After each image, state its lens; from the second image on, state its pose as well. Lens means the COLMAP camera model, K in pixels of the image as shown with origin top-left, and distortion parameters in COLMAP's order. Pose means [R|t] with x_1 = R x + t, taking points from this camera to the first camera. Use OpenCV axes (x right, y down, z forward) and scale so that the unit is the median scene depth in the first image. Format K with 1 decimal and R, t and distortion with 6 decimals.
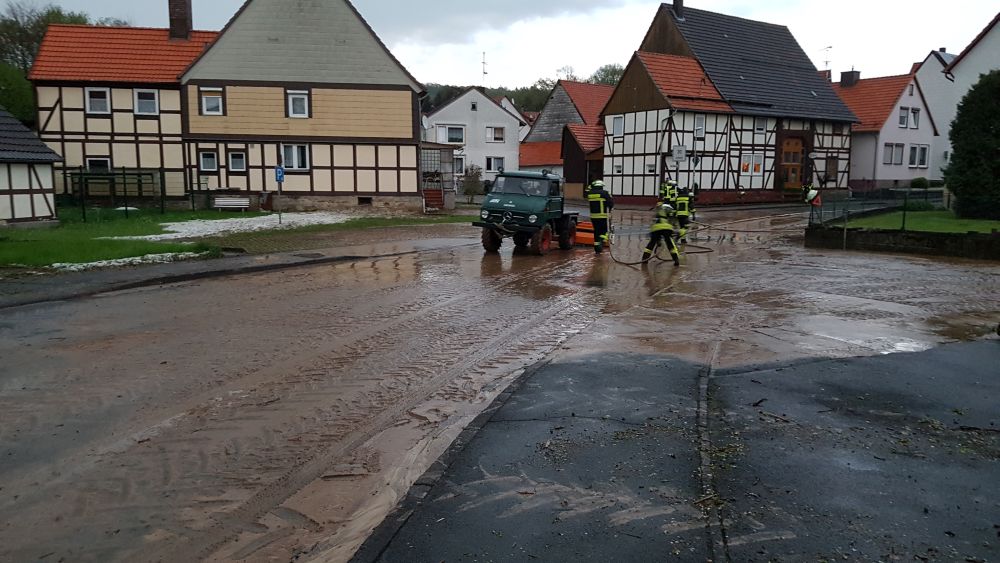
lens RADIAL K [[761.8, 0, 500.8], [0, 761.8, 298.0], [0, 0, 1]] dist [0.054046, -0.096949]
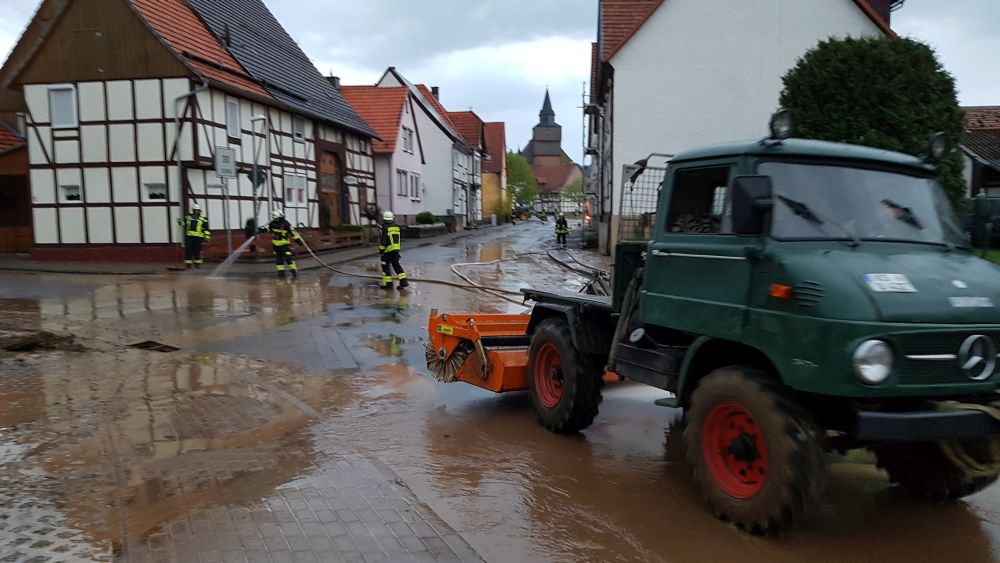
lens RADIAL K [[778.6, 0, 526.4], [0, 778.6, 294.3], [0, 0, 1]] dist [0.042921, -0.102801]
pose [[0.641823, -0.082906, 0.762358, -0.047513], [0.127769, 0.991804, 0.000291, -0.066141], [-0.756134, 0.097219, 0.647156, 0.457448]]
